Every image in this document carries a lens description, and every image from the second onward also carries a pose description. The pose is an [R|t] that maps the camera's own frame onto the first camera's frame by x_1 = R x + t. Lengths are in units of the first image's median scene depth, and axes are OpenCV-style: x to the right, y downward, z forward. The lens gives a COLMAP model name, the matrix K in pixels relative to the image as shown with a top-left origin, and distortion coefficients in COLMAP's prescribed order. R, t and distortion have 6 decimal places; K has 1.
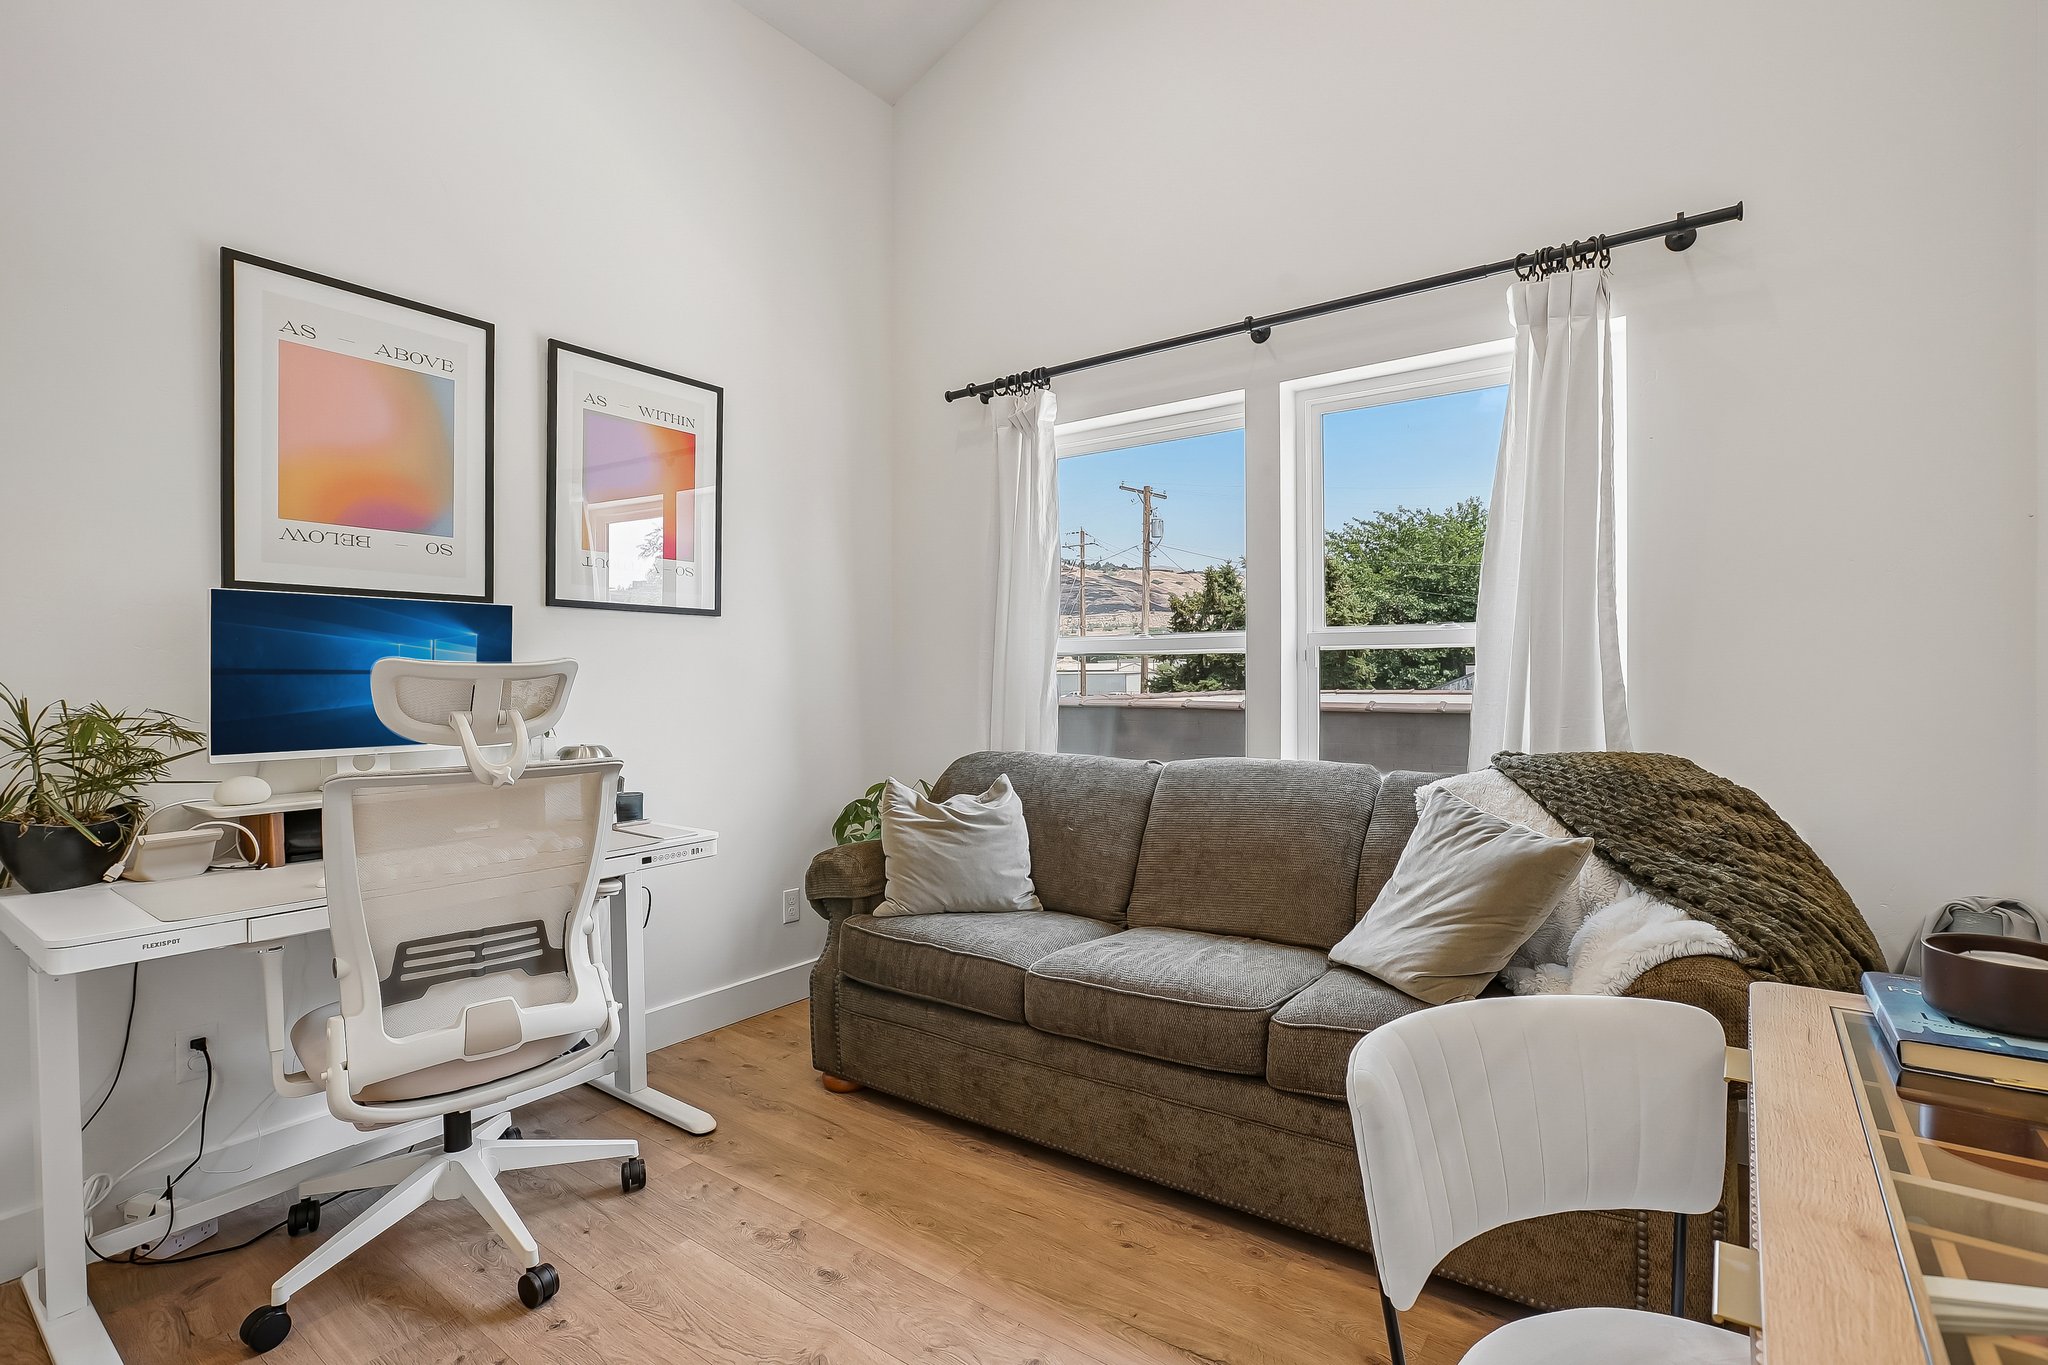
lens RADIAL K [[967.7, 0, 1019.3], [0, 967.7, 677.0], [0, 0, 1]] dist [0.002089, -0.000063]
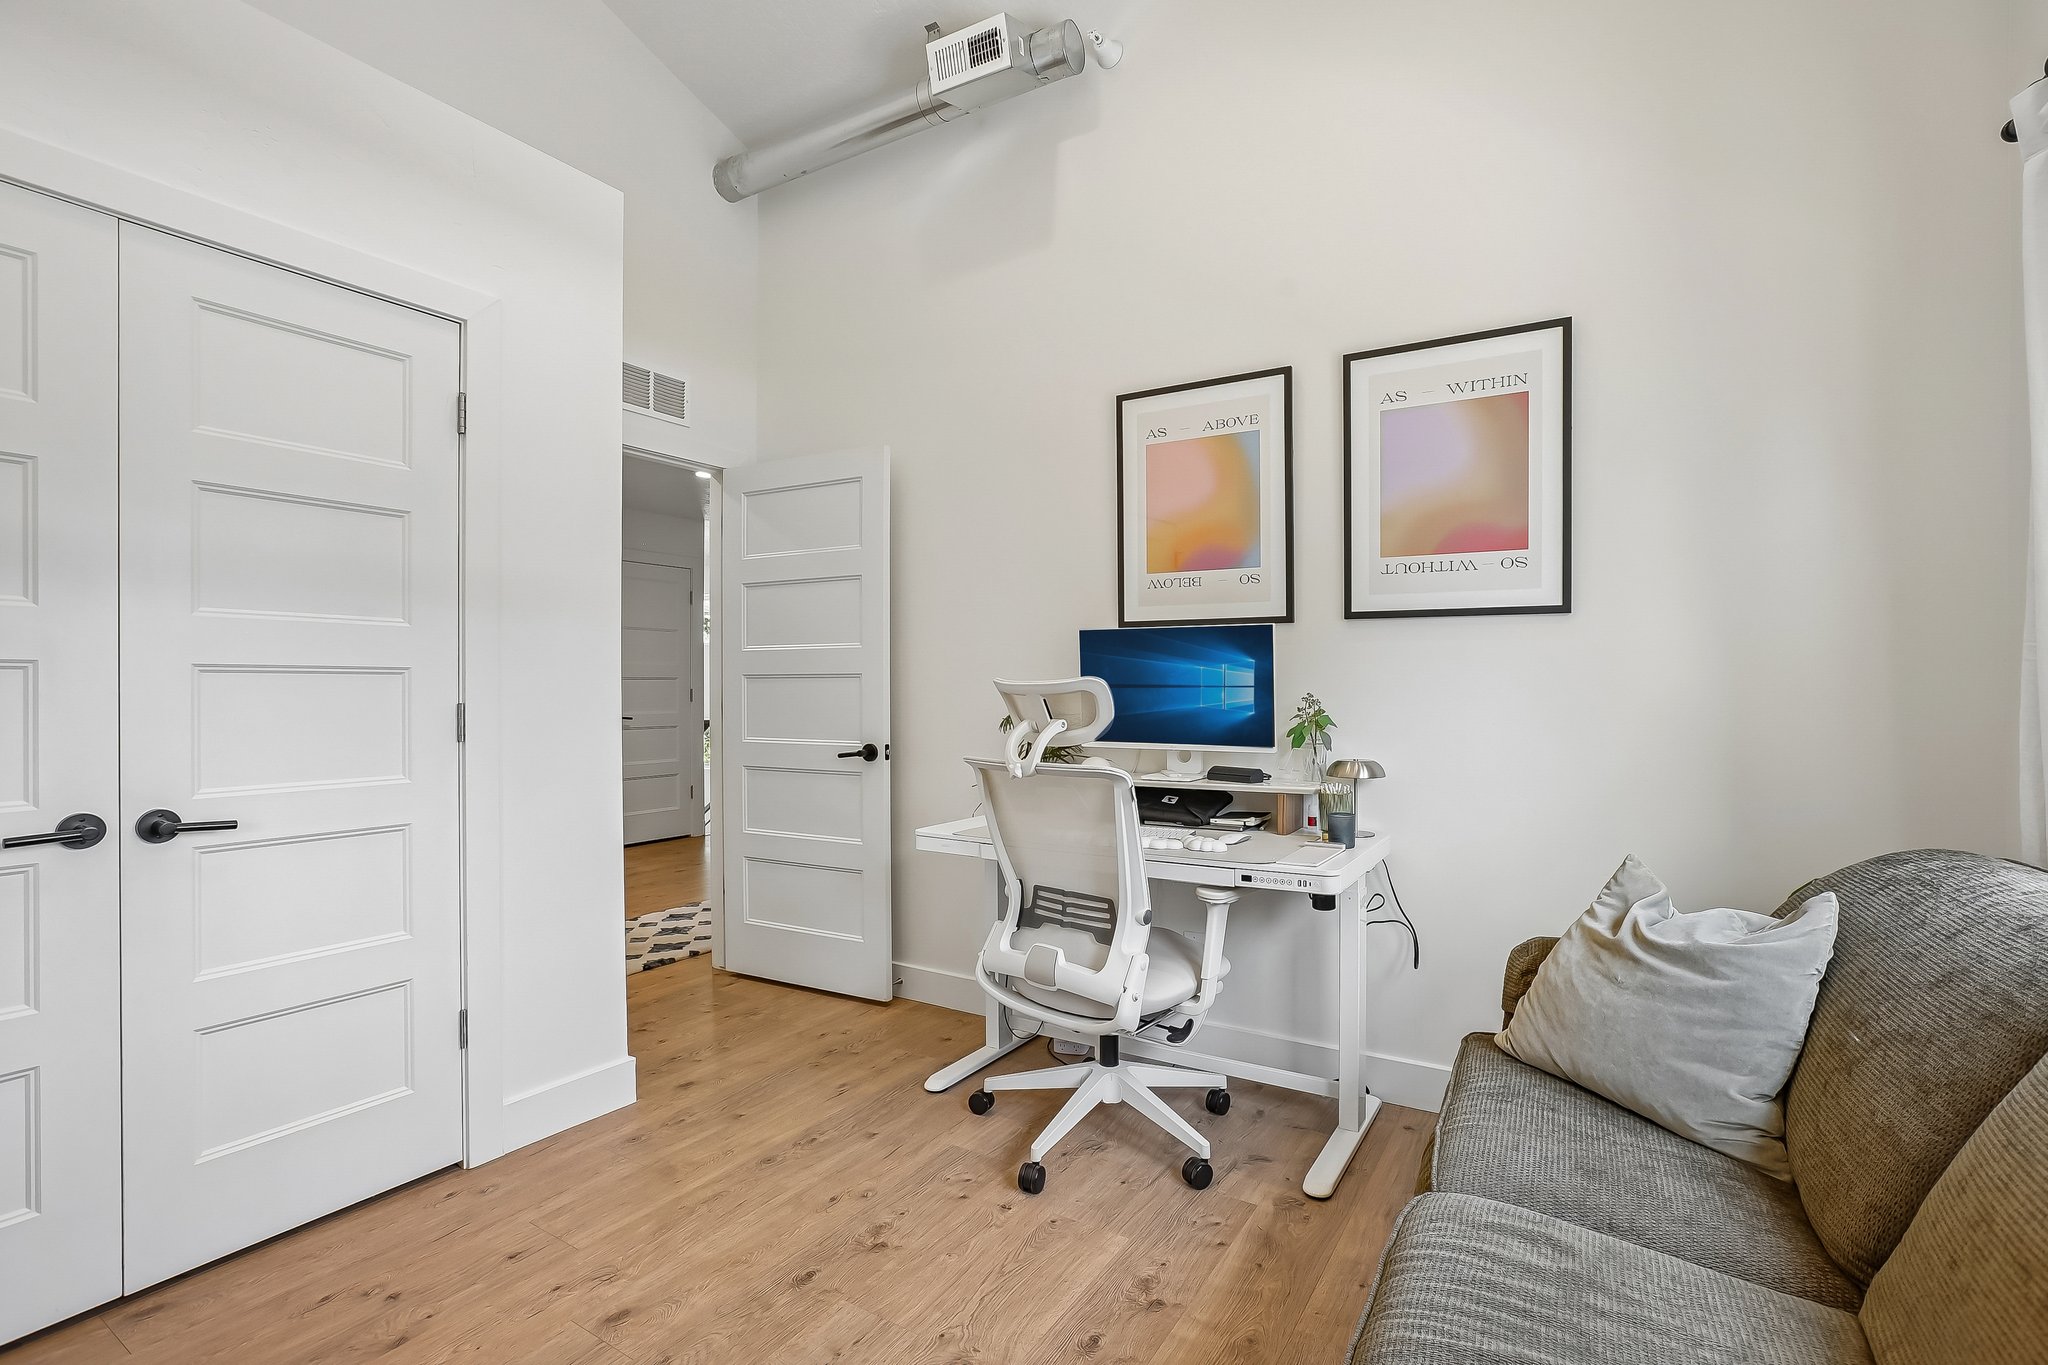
lens RADIAL K [[937.3, 0, 1033.0], [0, 937.3, 688.7], [0, 0, 1]] dist [-0.042756, 0.020178]
pose [[0.089551, 0.008440, -0.995946, 0.527570], [-0.001173, 0.999964, 0.008368, -0.010585], [0.995982, 0.000419, 0.089558, 0.685518]]
